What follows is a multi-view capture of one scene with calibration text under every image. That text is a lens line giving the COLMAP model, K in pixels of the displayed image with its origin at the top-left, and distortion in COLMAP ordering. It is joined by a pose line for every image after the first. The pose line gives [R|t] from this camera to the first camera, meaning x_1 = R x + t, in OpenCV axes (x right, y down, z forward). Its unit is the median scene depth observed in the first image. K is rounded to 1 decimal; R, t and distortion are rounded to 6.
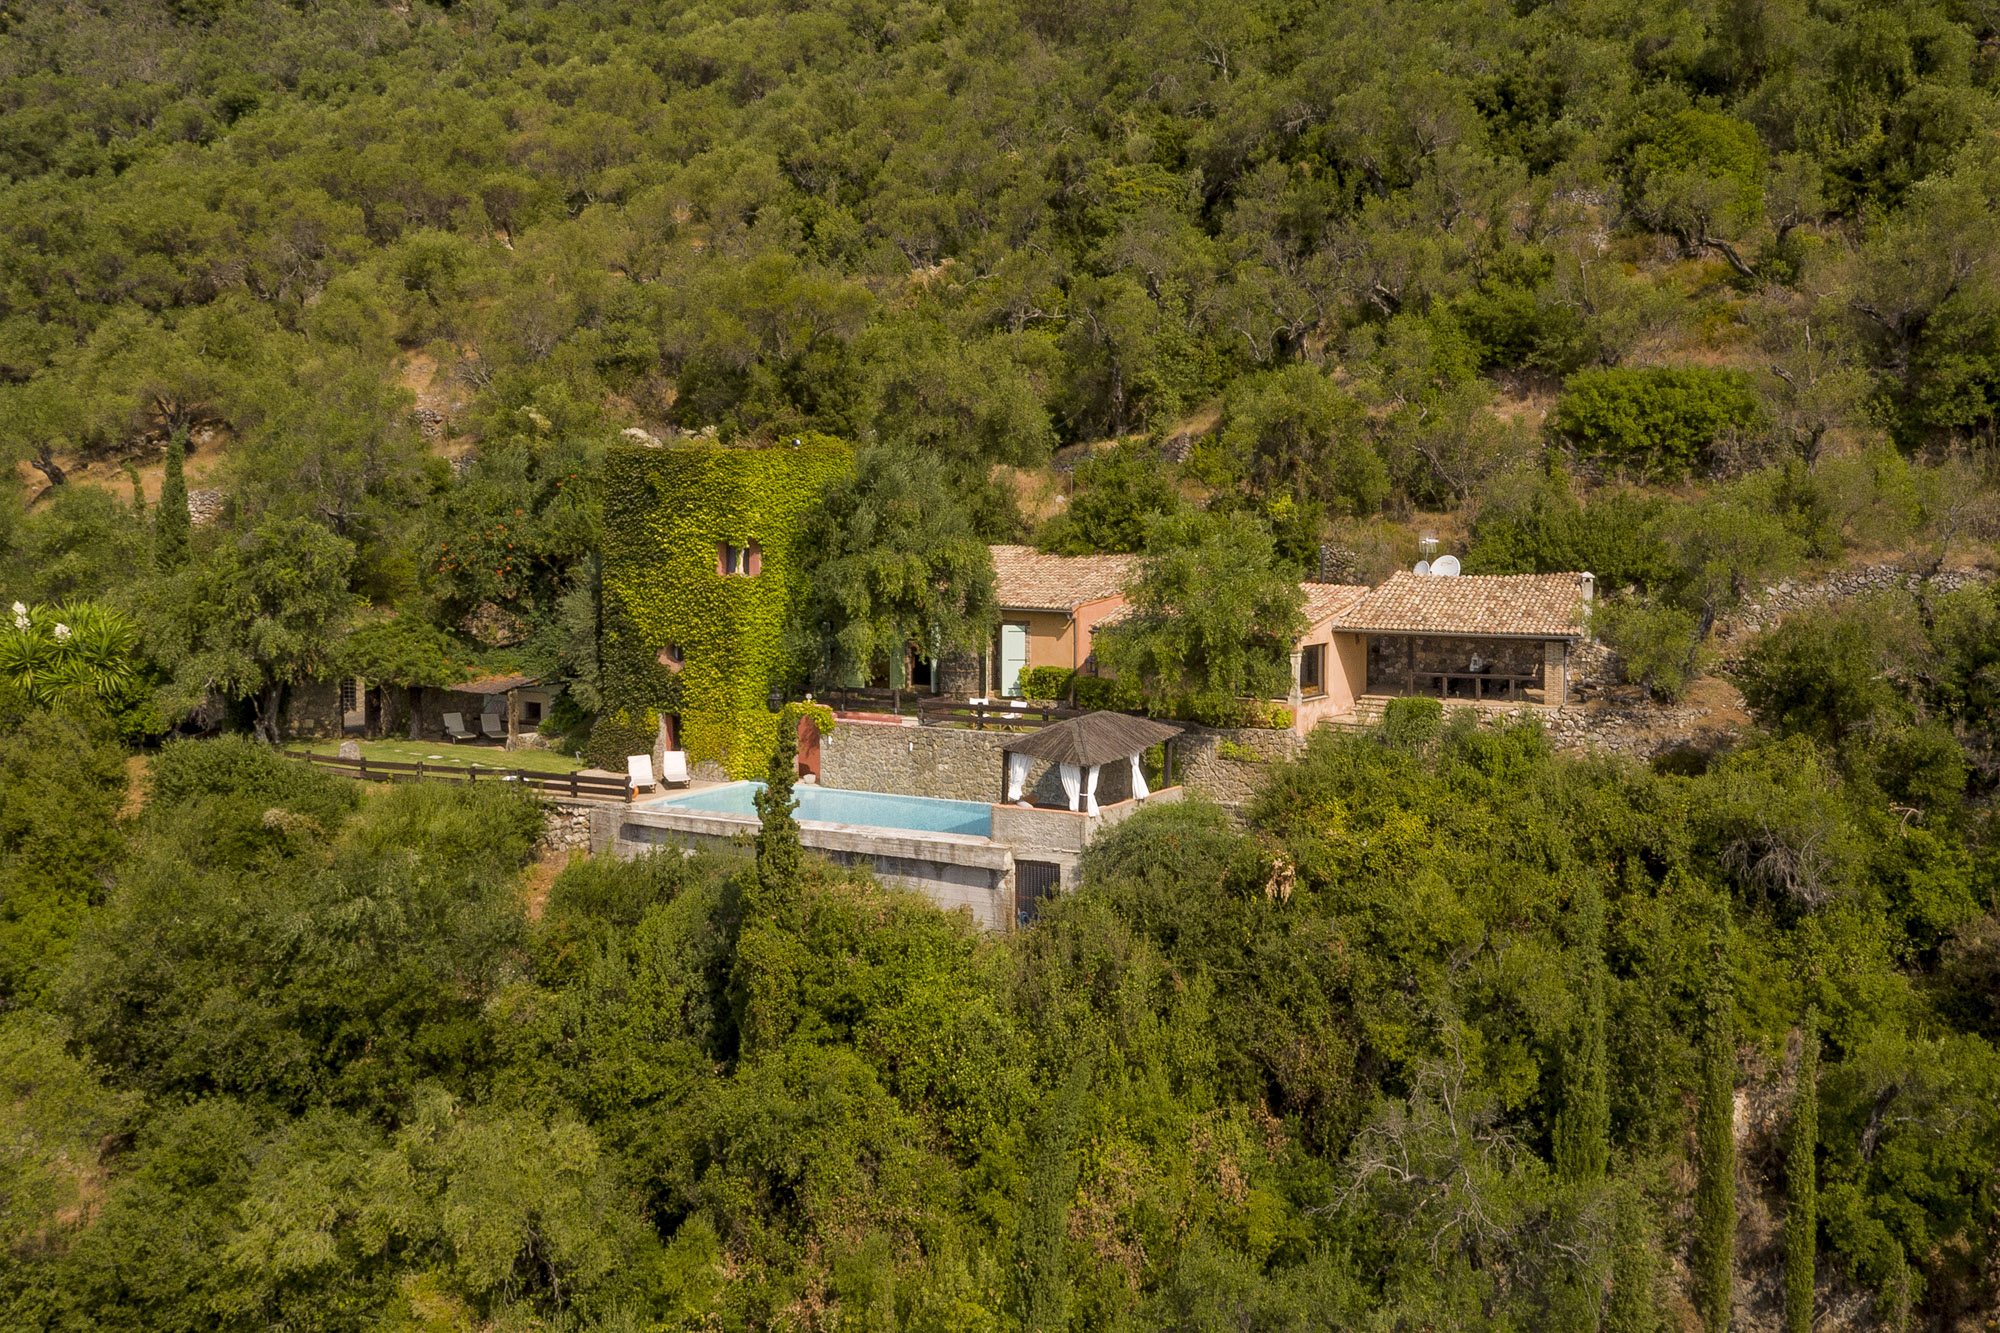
lens RADIAL K [[2607.9, 0, 1000.0], [0, 2607.9, 666.5], [0, 0, 1]] dist [0.007367, 0.018755]
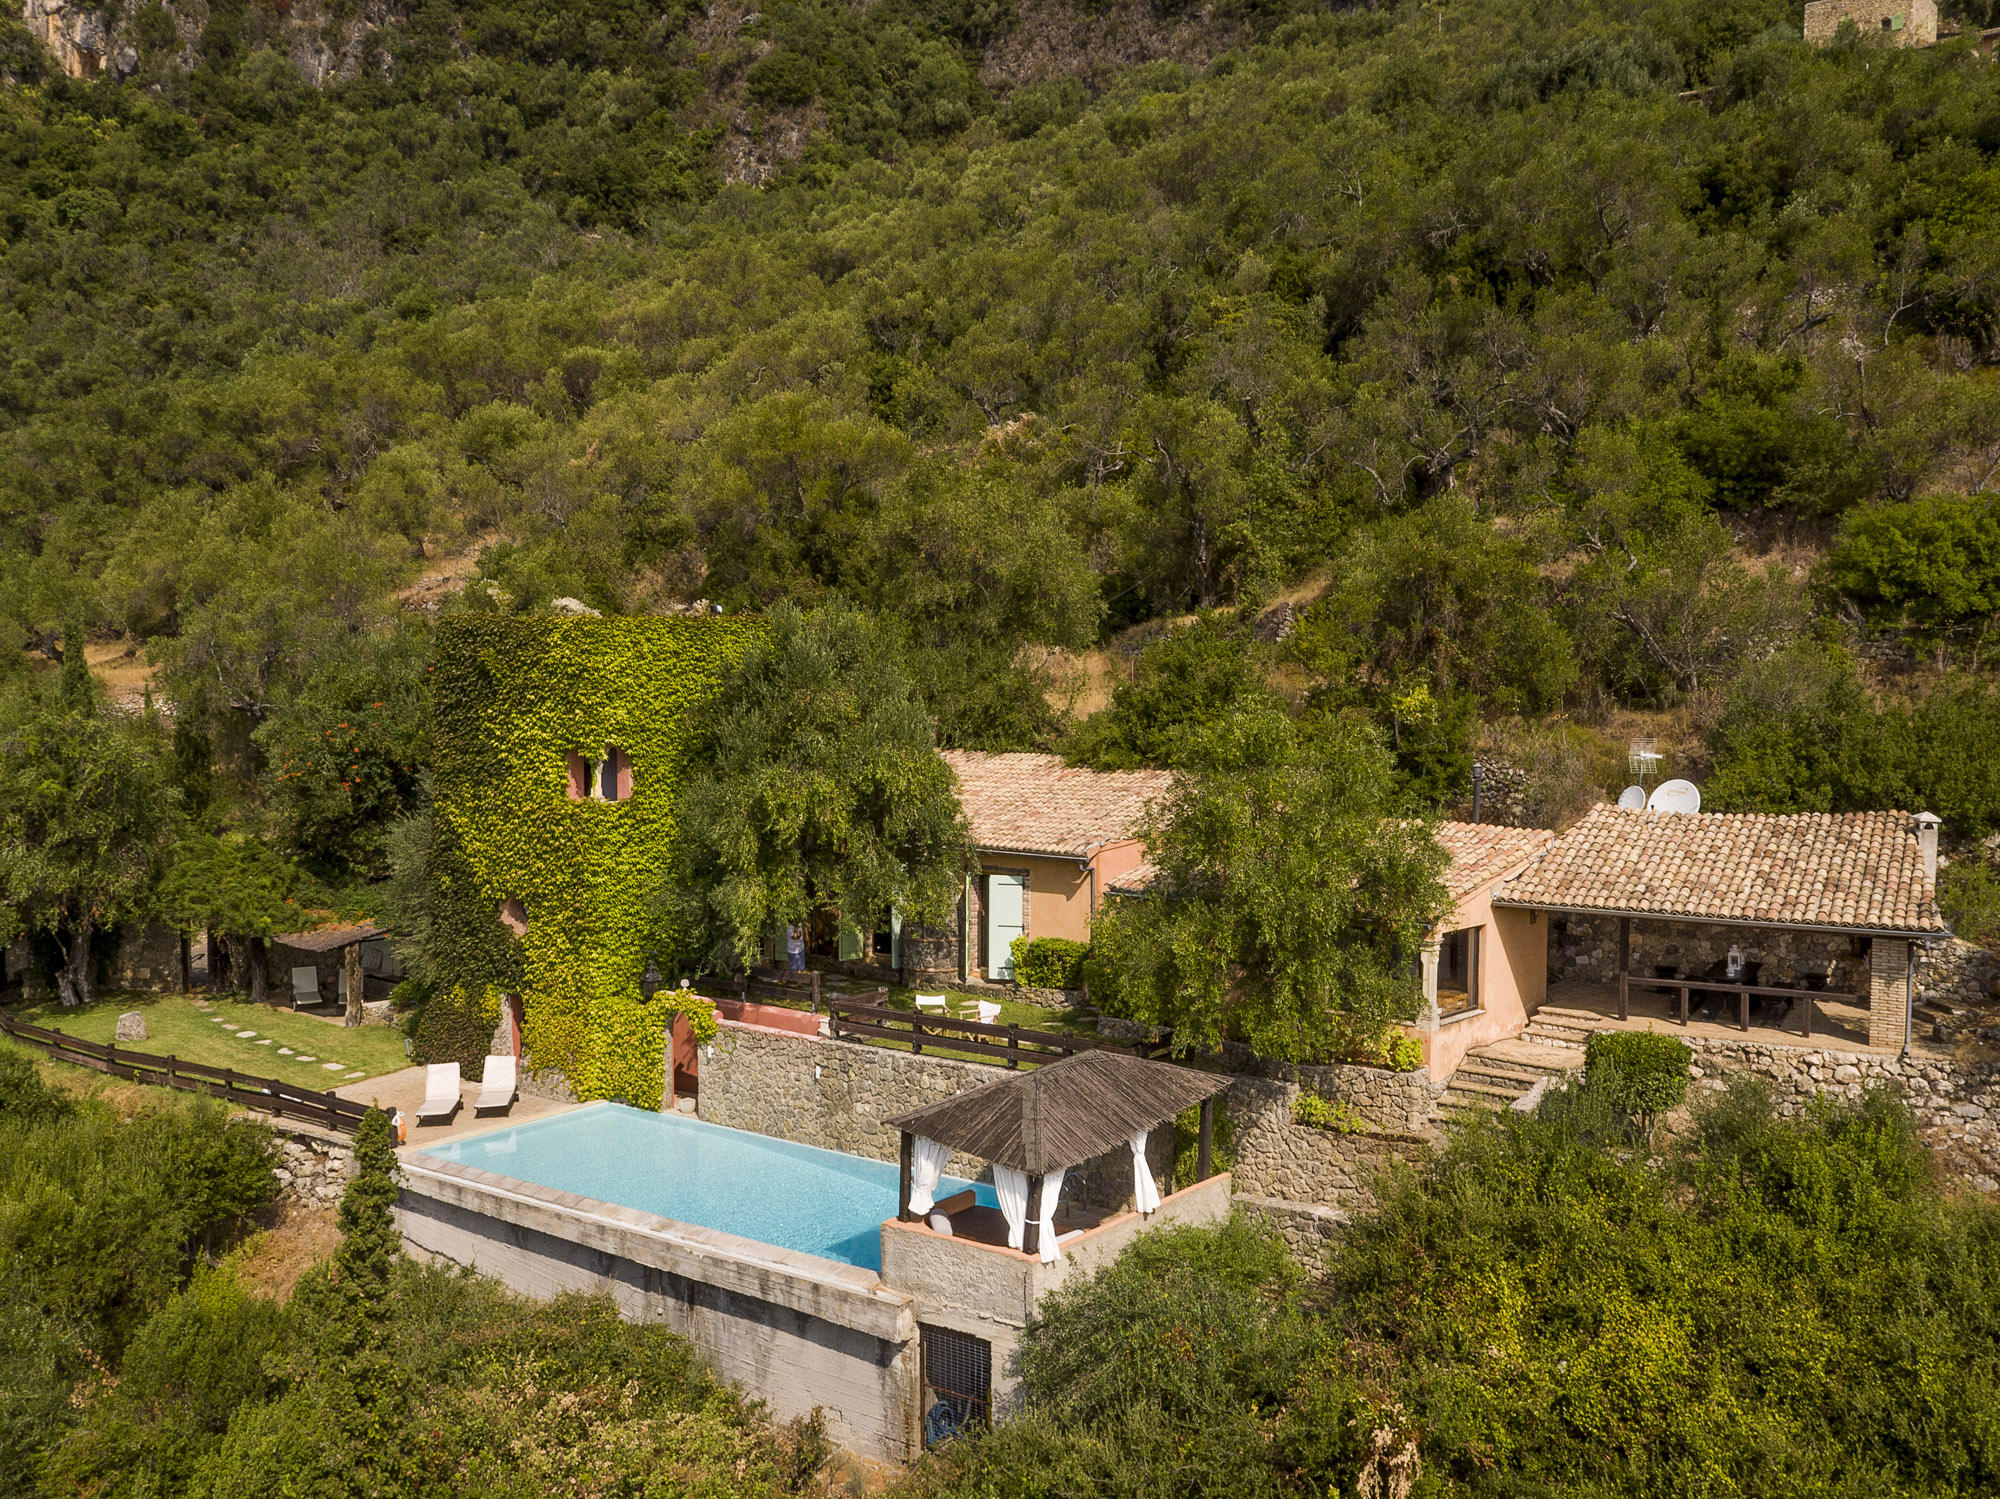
lens RADIAL K [[1742.6, 0, 1000.0], [0, 1742.6, 749.5], [0, 0, 1]] dist [0.013829, 0.004826]
pose [[0.990089, 0.007339, -0.140248, 0.067382], [-0.011703, 0.999472, -0.030322, -0.034933], [0.139951, 0.031663, 0.989652, 0.553378]]
